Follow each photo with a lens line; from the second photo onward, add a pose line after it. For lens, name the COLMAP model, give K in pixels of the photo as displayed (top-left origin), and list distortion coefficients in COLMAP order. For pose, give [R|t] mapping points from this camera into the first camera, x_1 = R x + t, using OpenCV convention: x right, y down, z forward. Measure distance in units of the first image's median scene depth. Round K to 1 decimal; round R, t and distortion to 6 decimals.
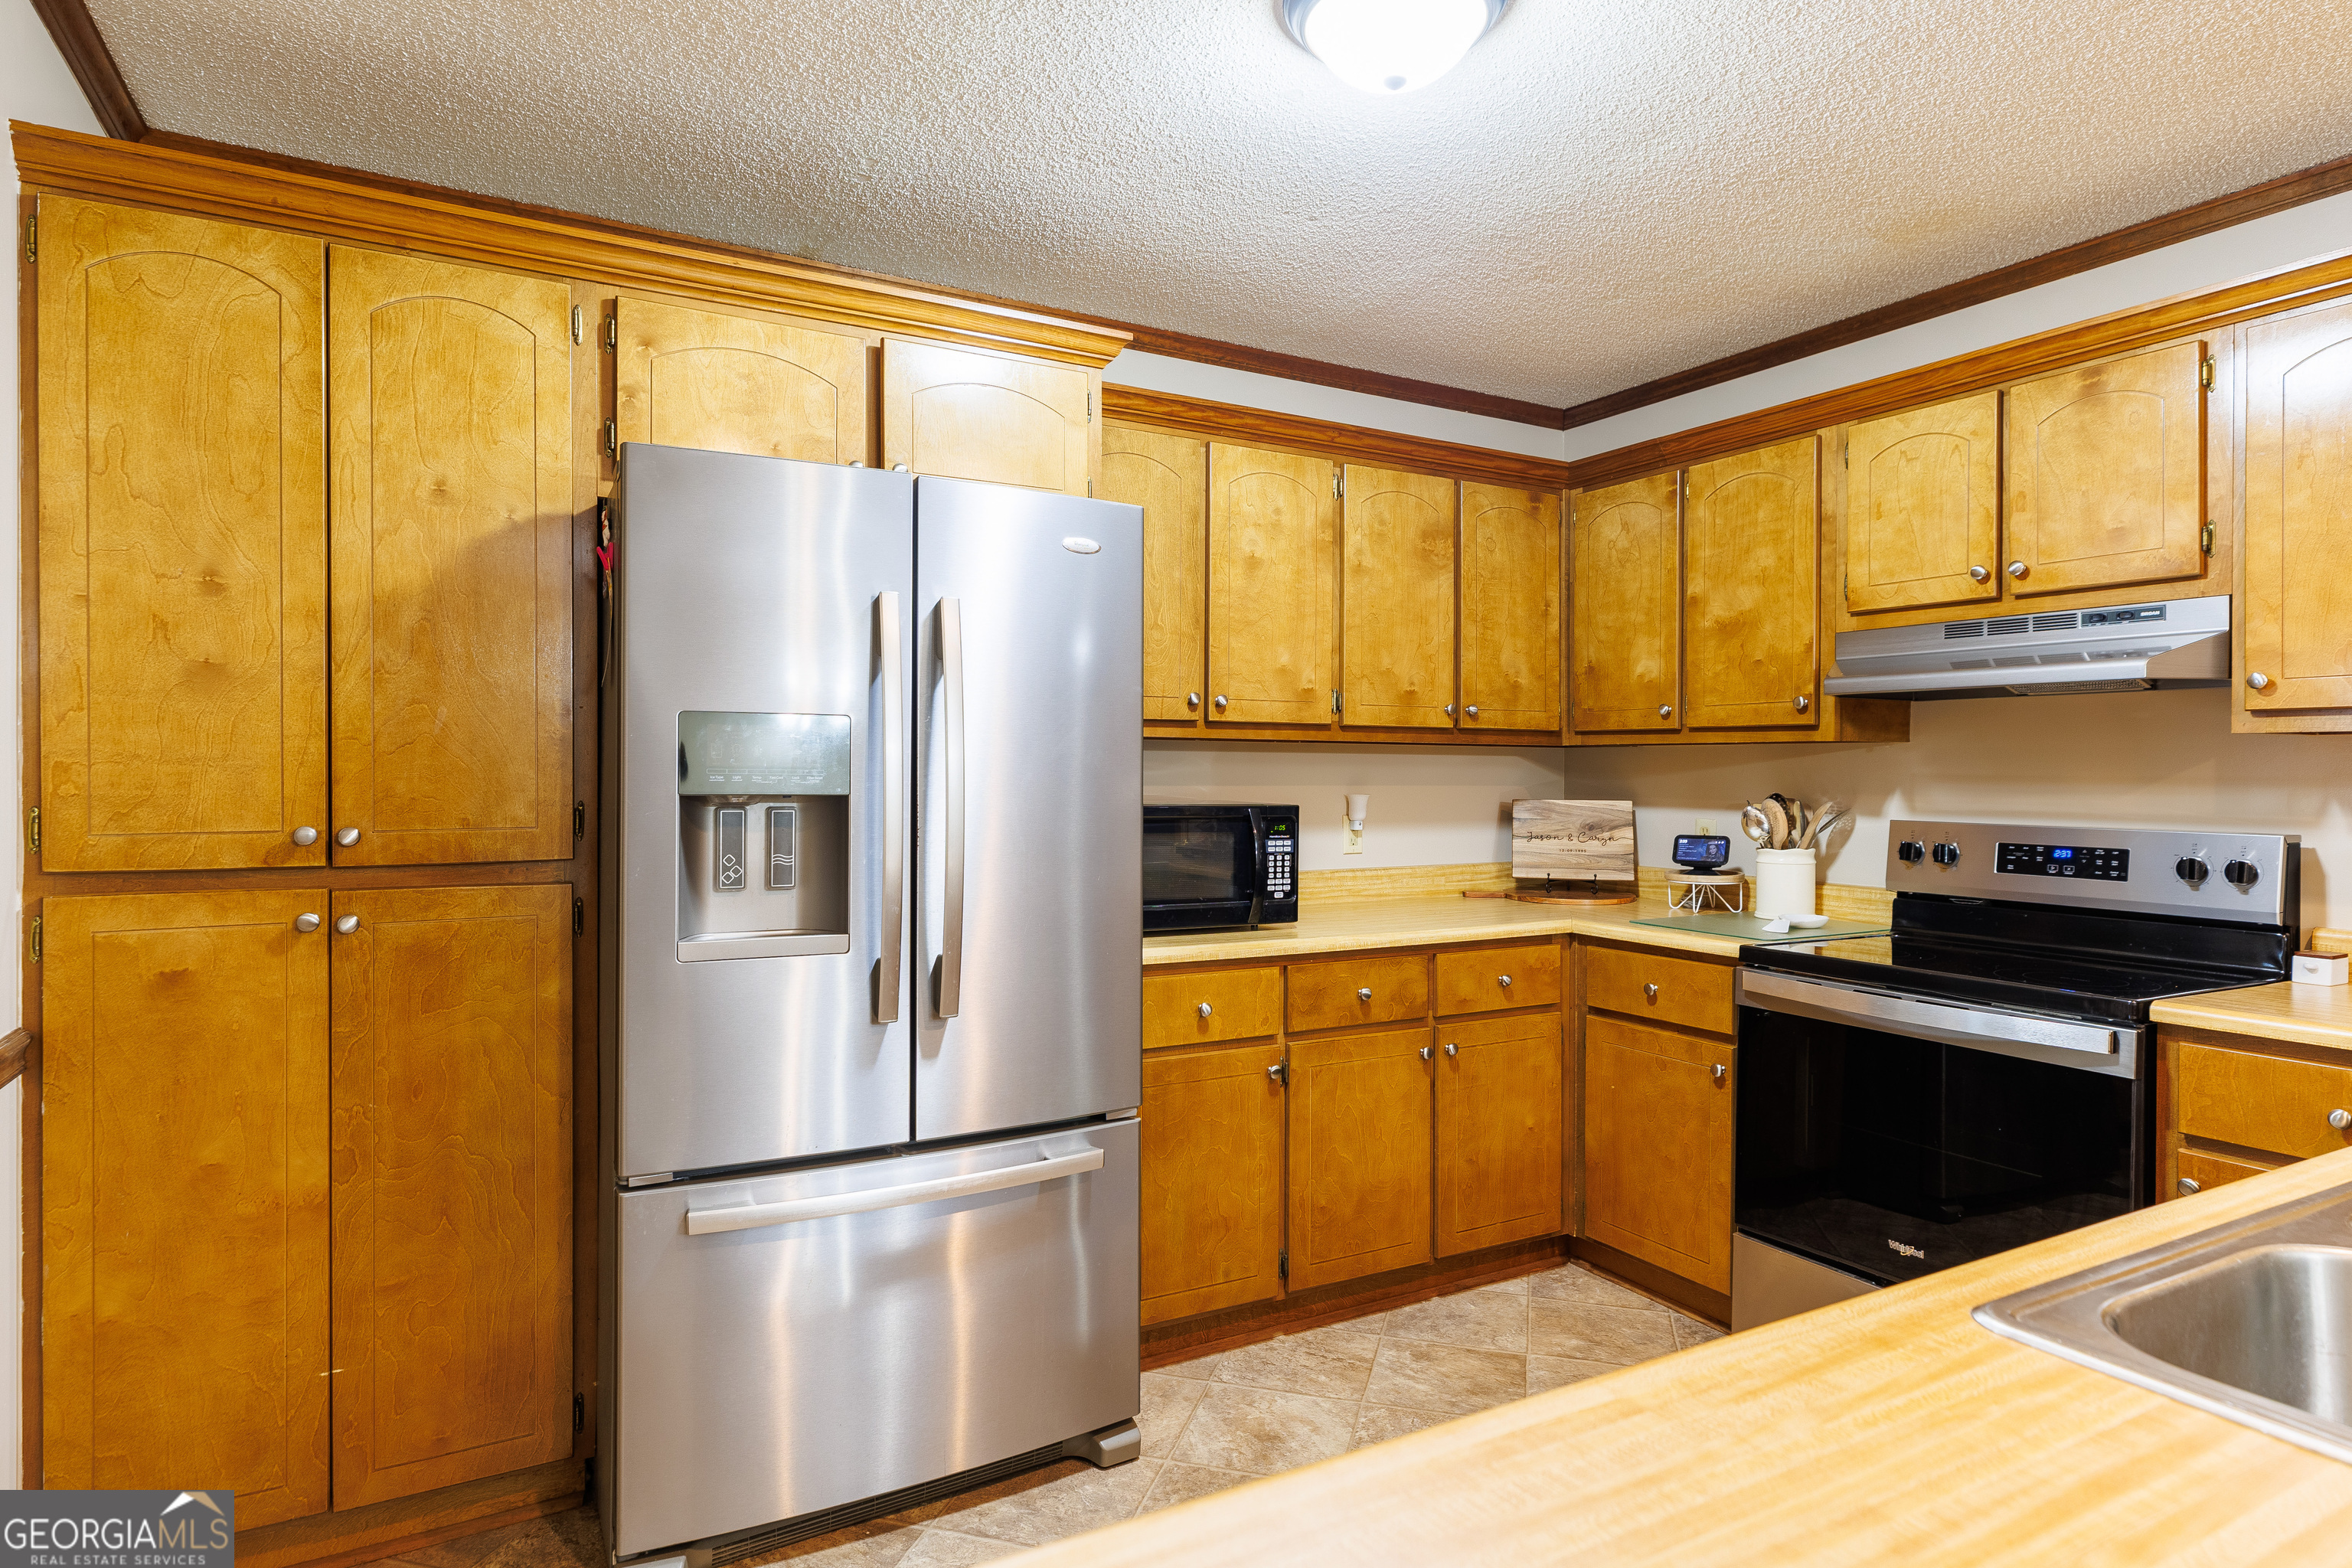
lens RADIAL K [[1281.3, 0, 1177.0], [0, 1281.3, 773.2], [0, 0, 1]] dist [0.001636, -0.000361]
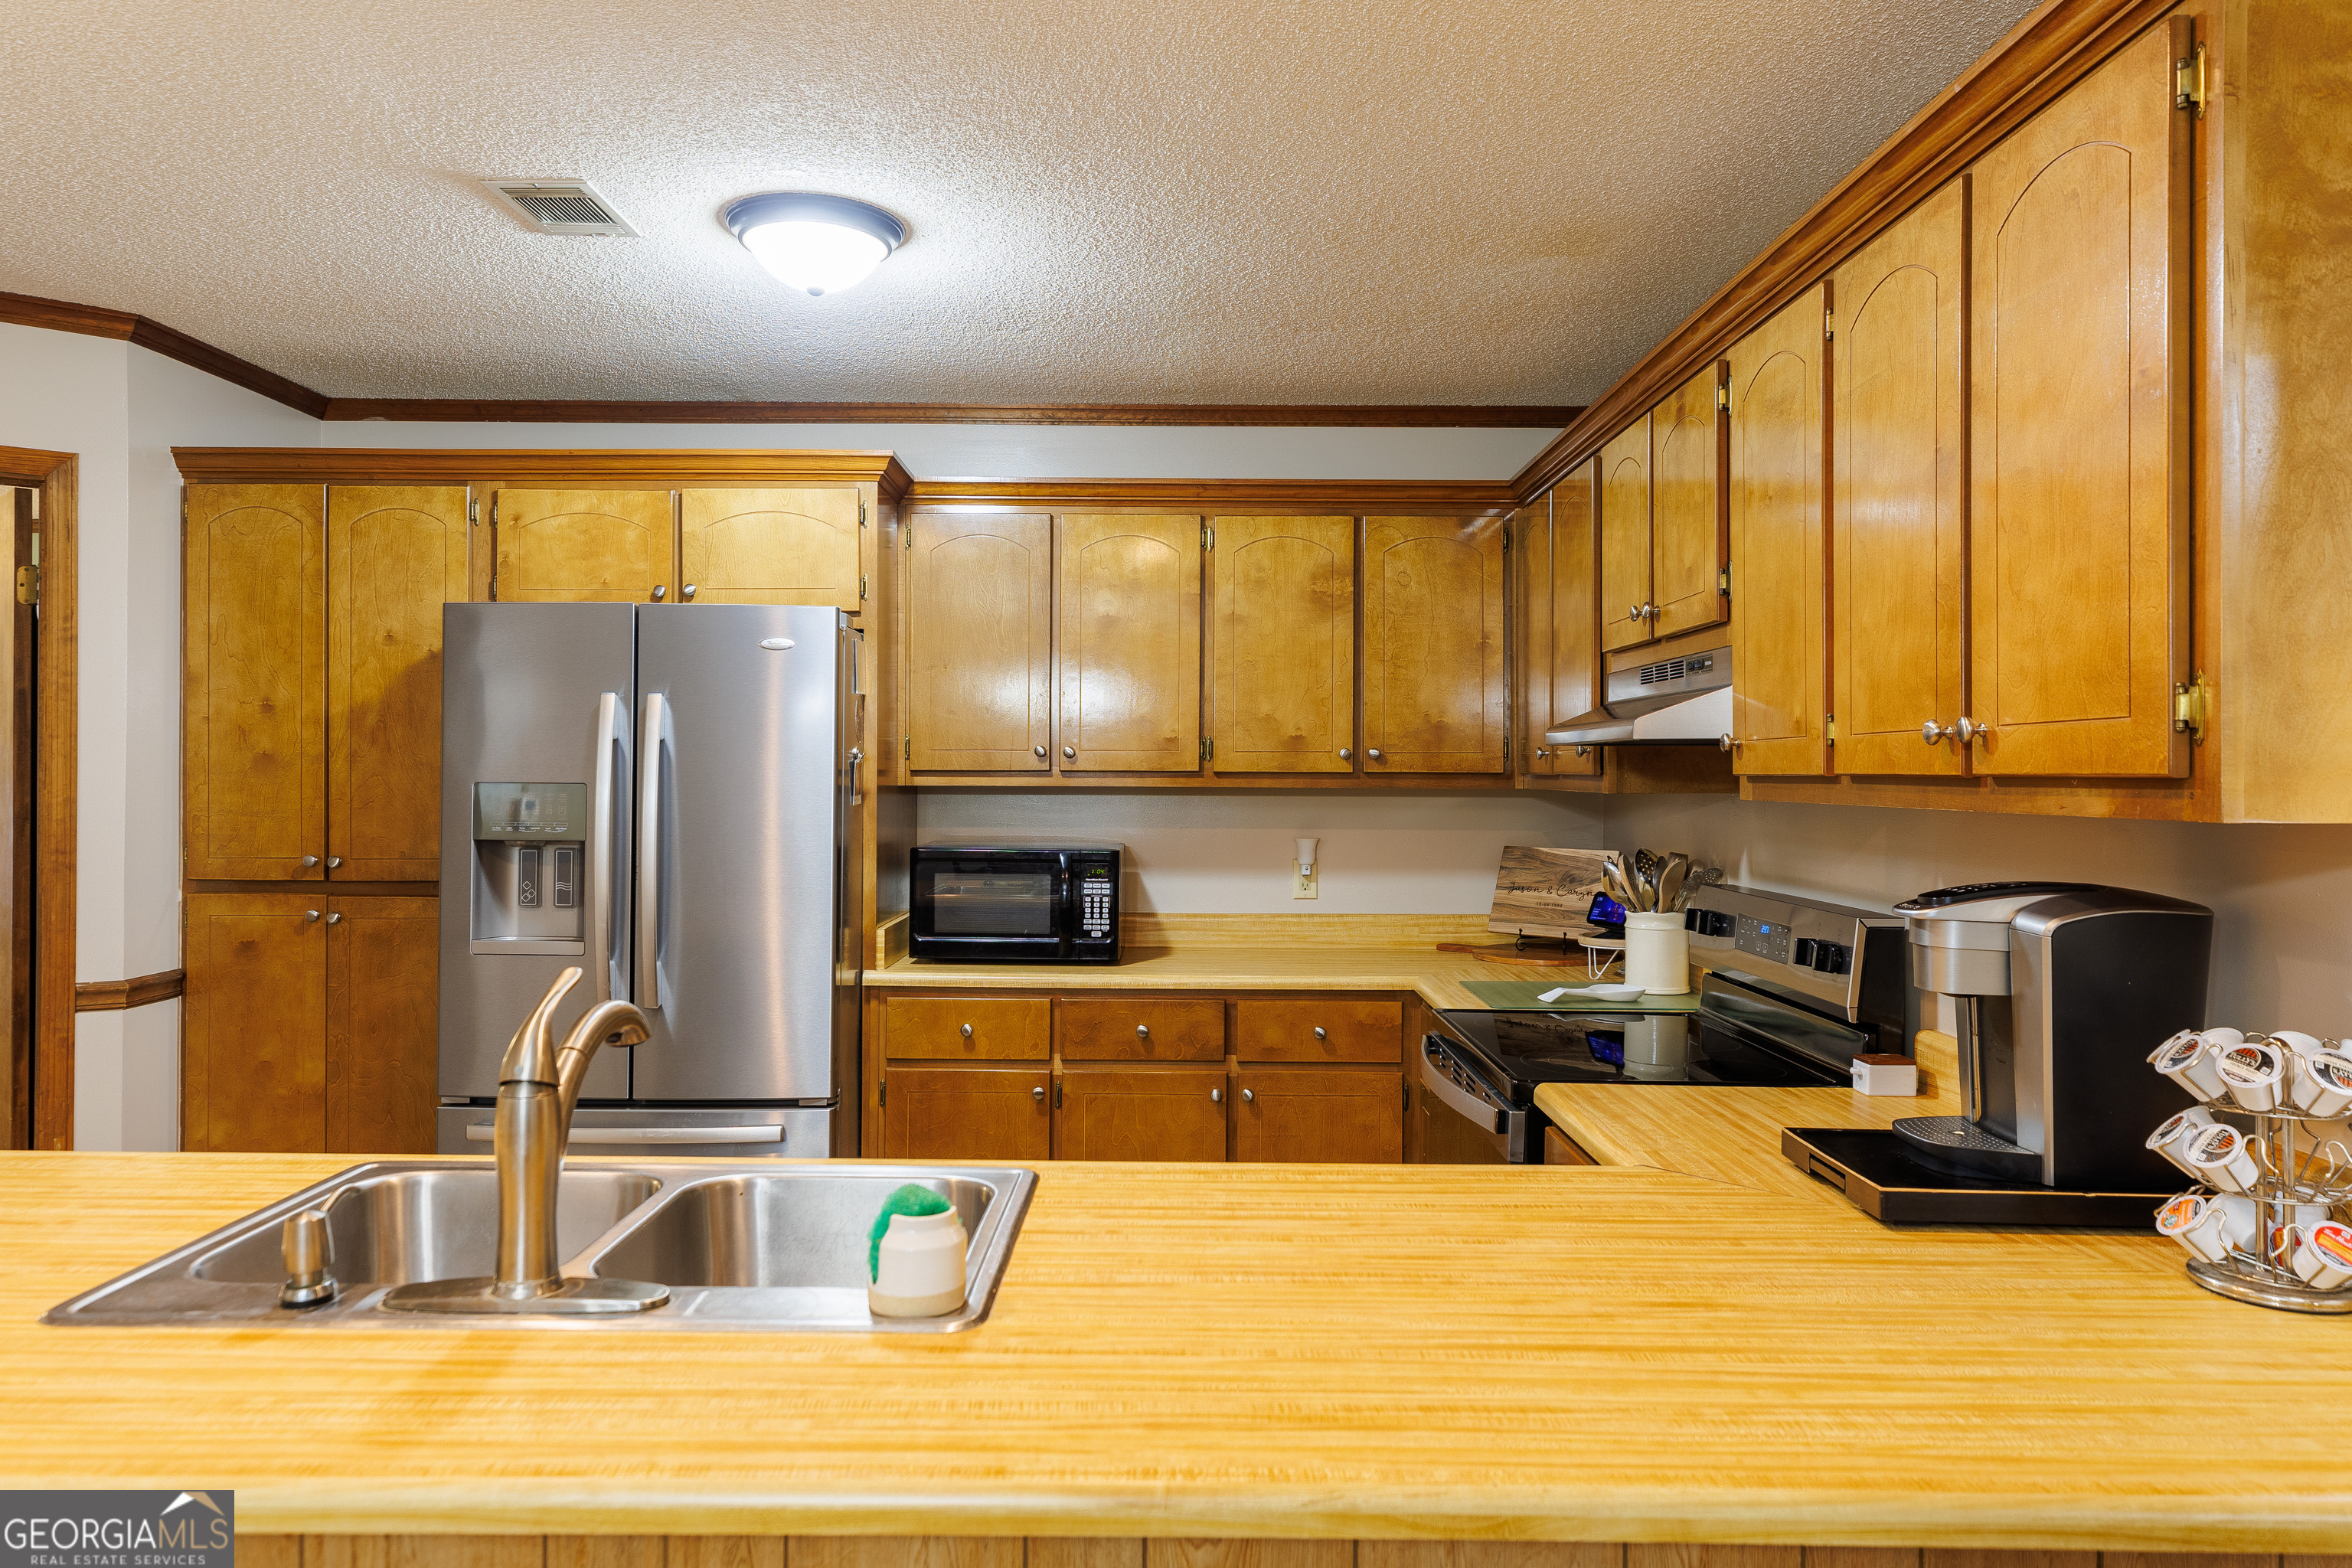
lens RADIAL K [[1557.5, 0, 1174.3], [0, 1557.5, 768.4], [0, 0, 1]] dist [0.007153, 0.000508]
pose [[0.871506, -0.002794, -0.490376, 0.799875], [-0.001001, 0.999972, -0.007477, -0.034995], [0.490383, 0.007007, 0.871479, -0.109156]]
